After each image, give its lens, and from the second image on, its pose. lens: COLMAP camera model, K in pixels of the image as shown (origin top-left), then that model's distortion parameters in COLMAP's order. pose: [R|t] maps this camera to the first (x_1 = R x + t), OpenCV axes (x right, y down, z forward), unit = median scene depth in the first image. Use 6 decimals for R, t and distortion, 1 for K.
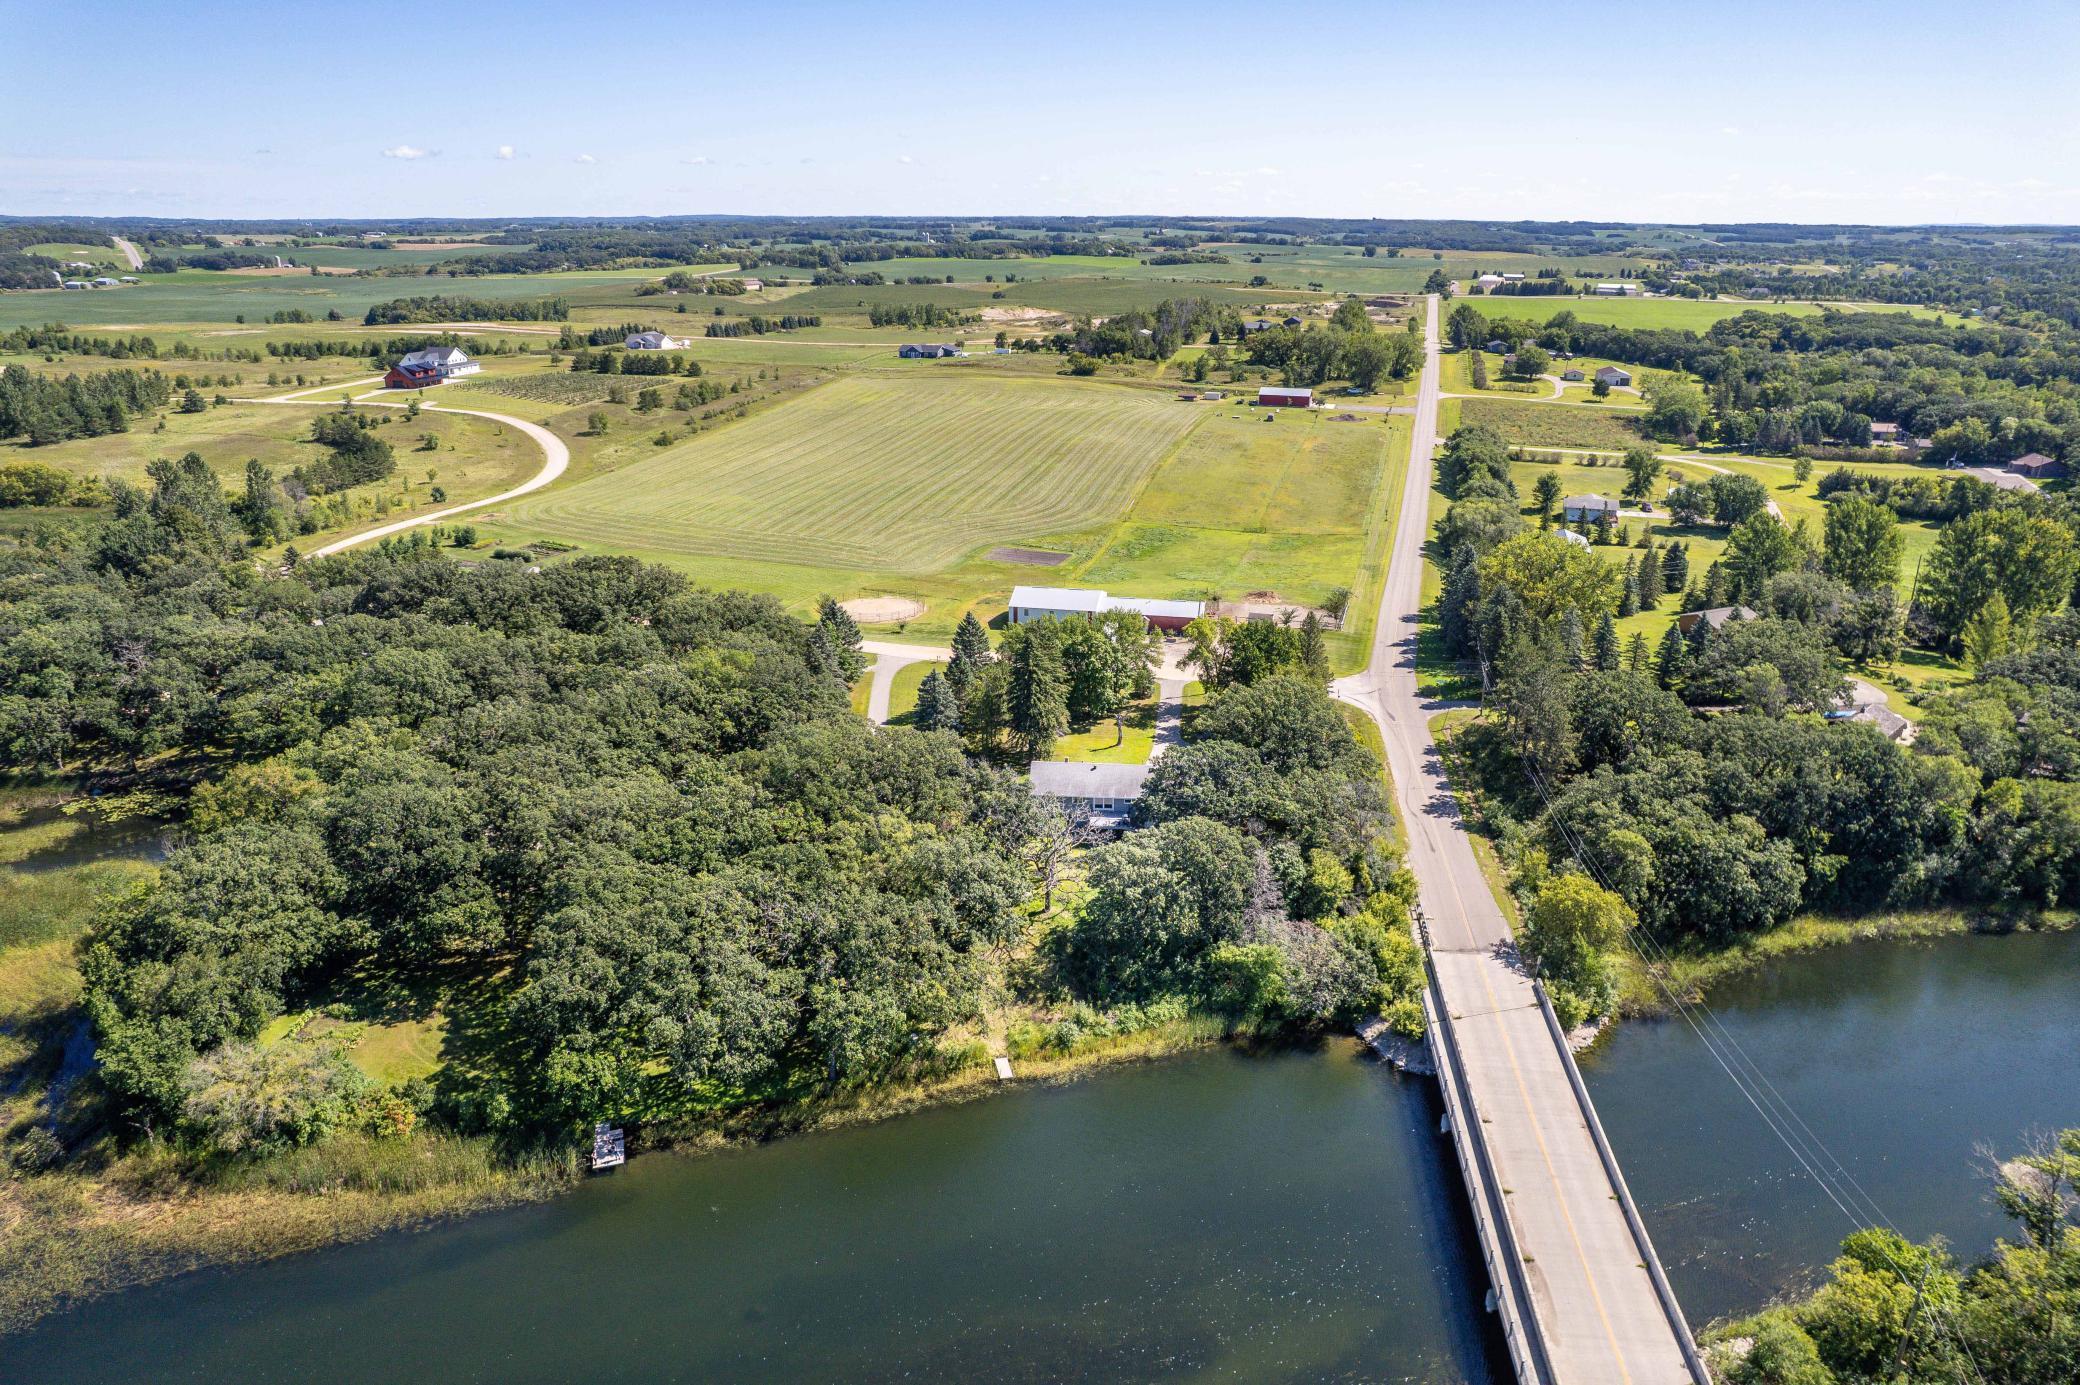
lens RADIAL K [[1319.7, 0, 1048.1], [0, 1319.7, 690.6], [0, 0, 1]] dist [-0.086815, 0.079073]
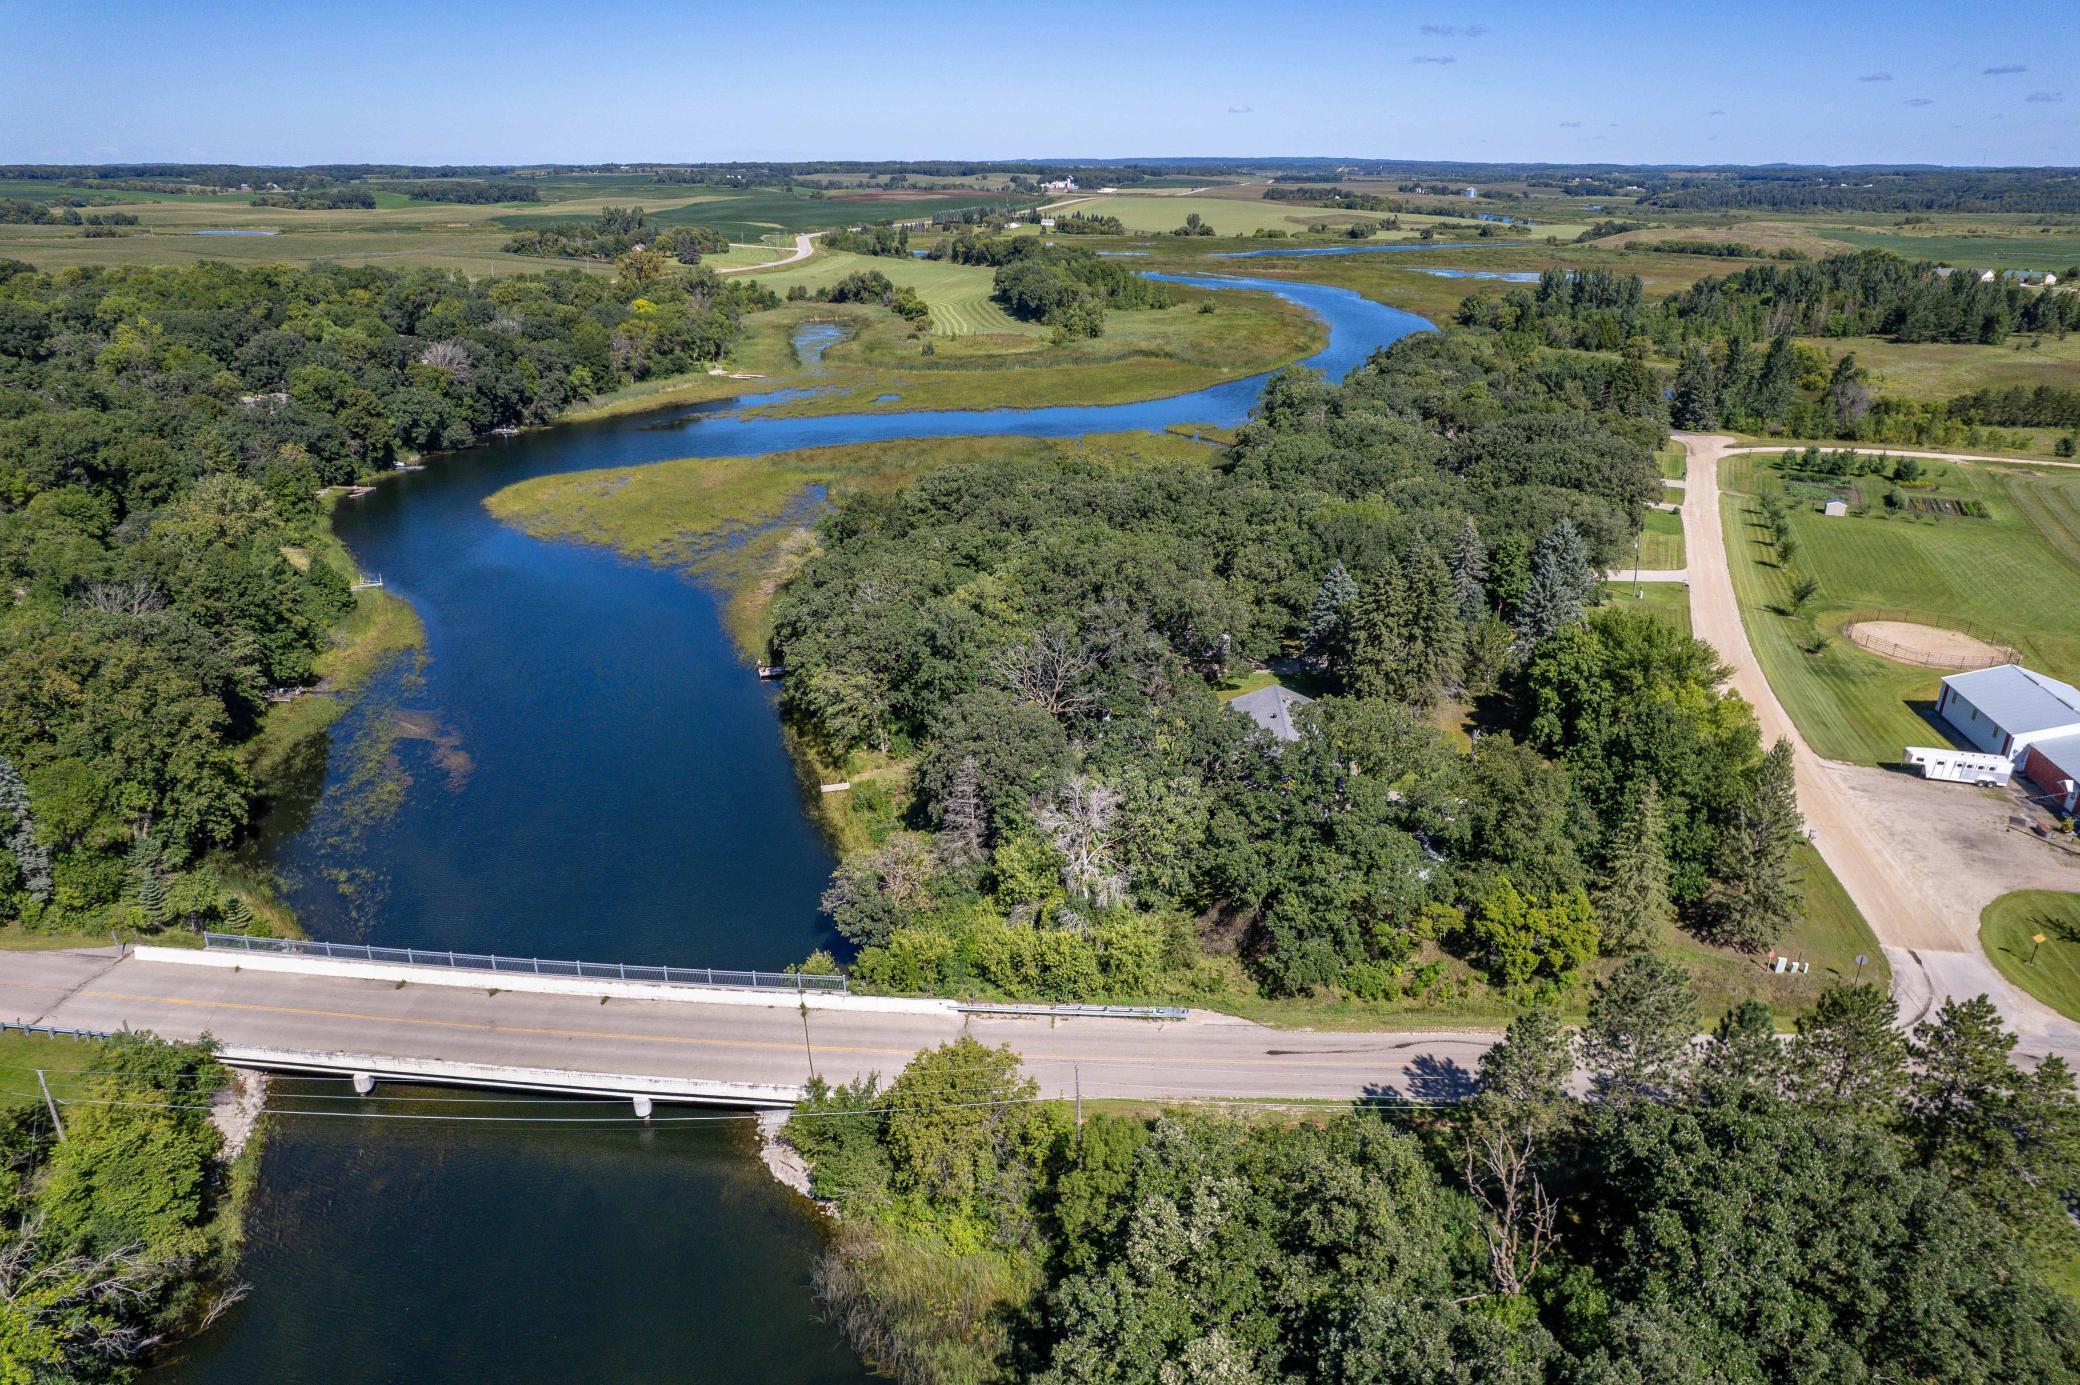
lens RADIAL K [[1319.7, 0, 1048.1], [0, 1319.7, 690.6], [0, 0, 1]] dist [-0.086815, 0.079073]
pose [[0.019734, 0.373705, -0.927337, 0.842606], [-0.343478, 0.873600, 0.344741, -0.199063], [0.938953, 0.311717, 0.145599, 0.851376]]
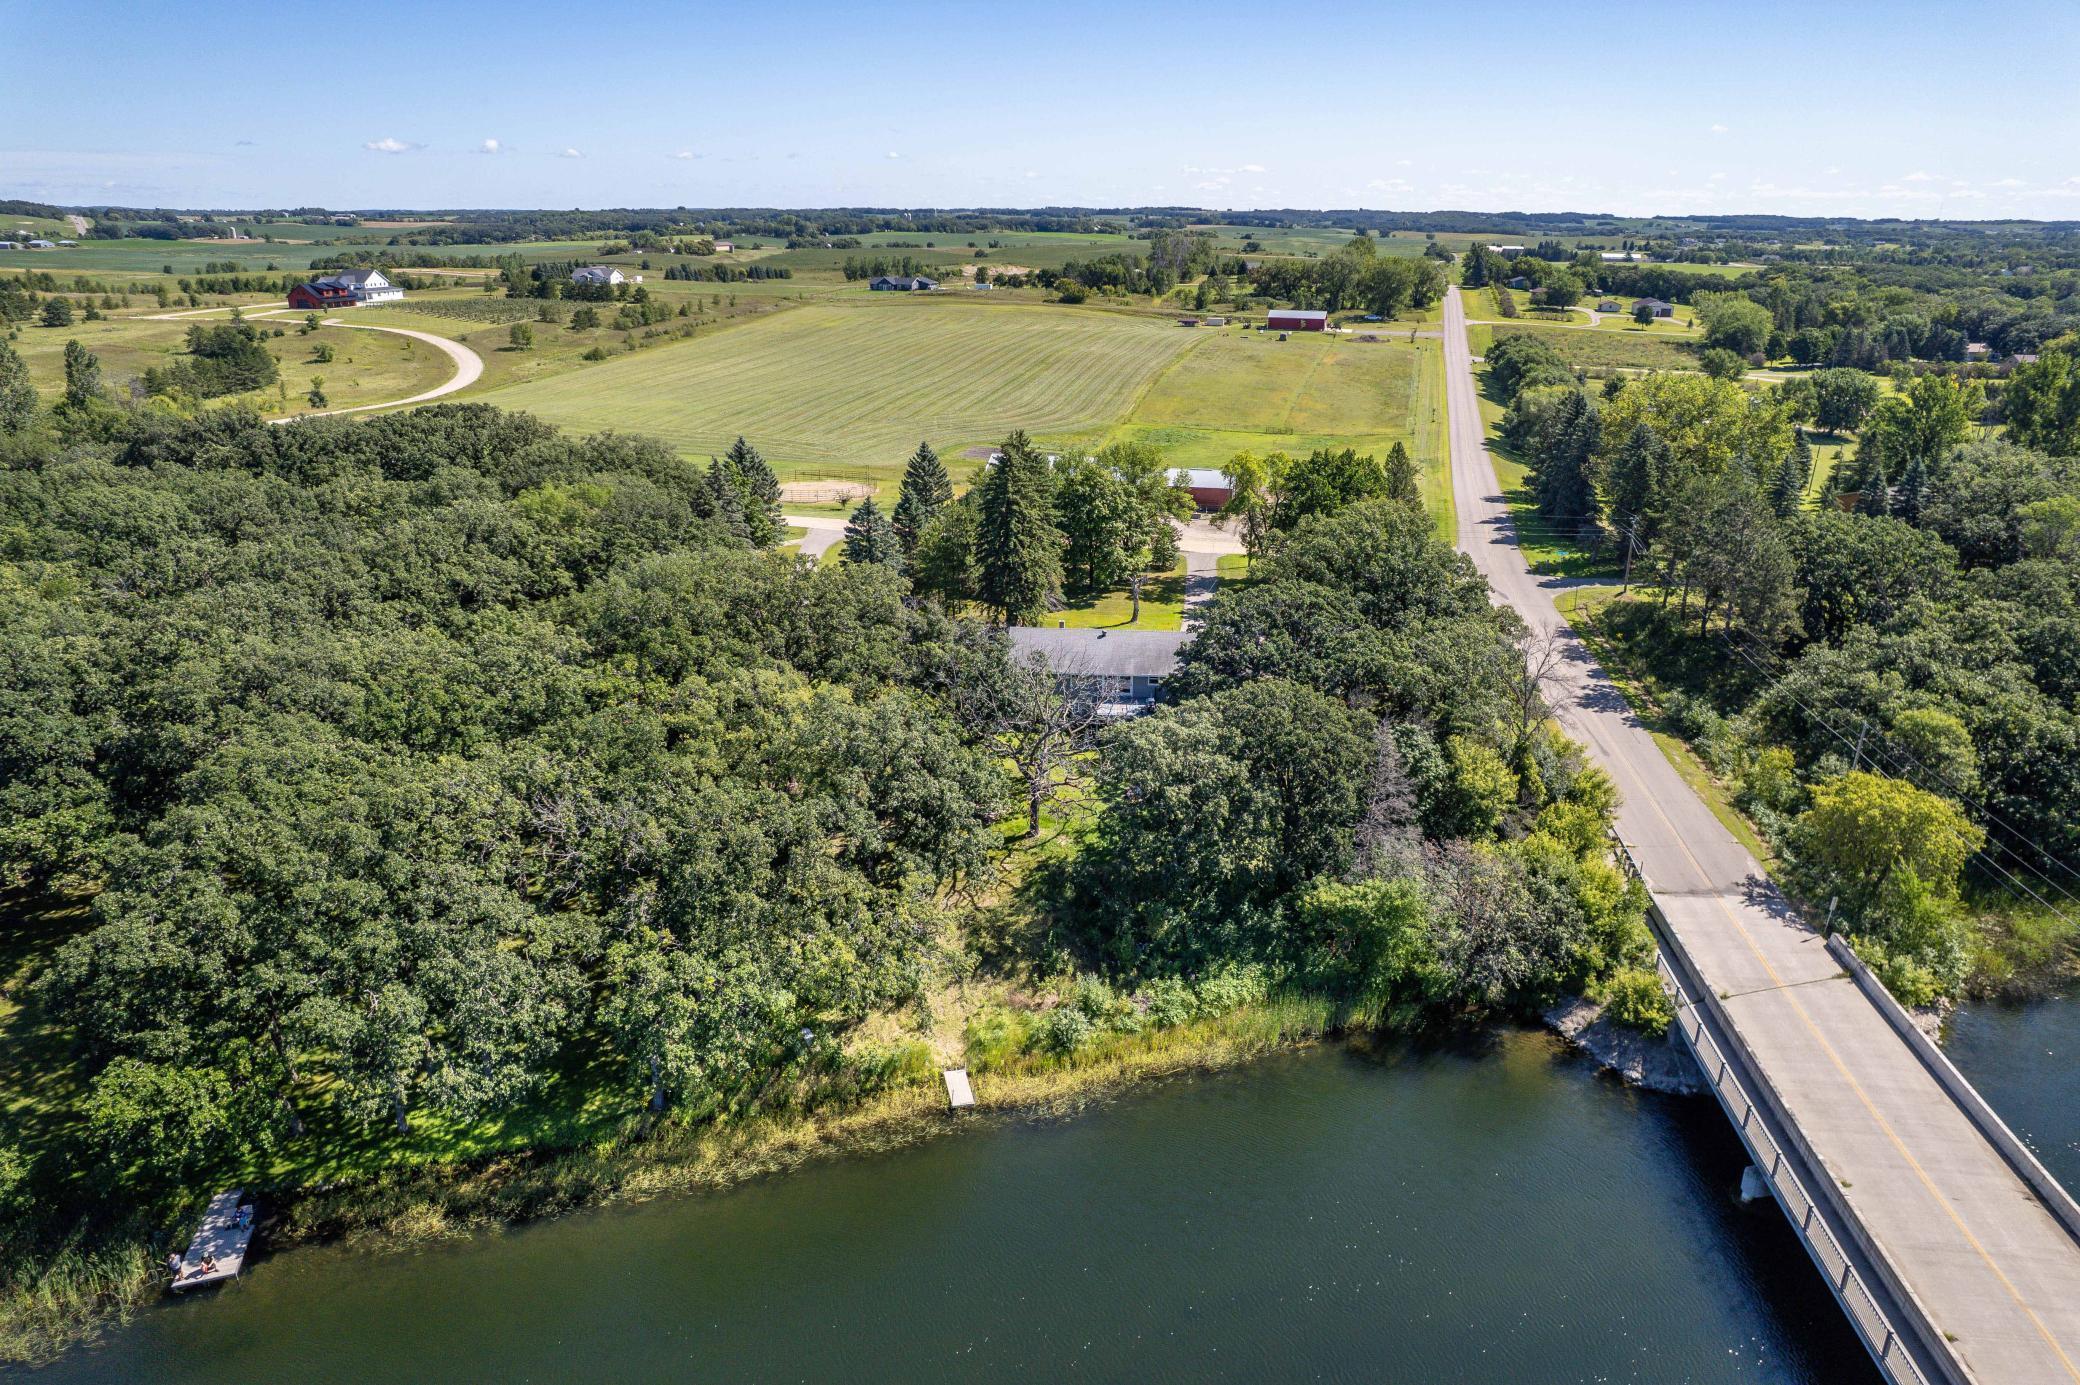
lens RADIAL K [[1330.4, 0, 1049.9], [0, 1330.4, 701.5], [0, 0, 1]] dist [-0.098224, 0.085800]
pose [[0.999918, -0.000640, 0.012813, -0.000879], [0.000481, 0.999923, 0.012387, 0.095402], [-0.012820, -0.012380, 0.999841, 0.362698]]
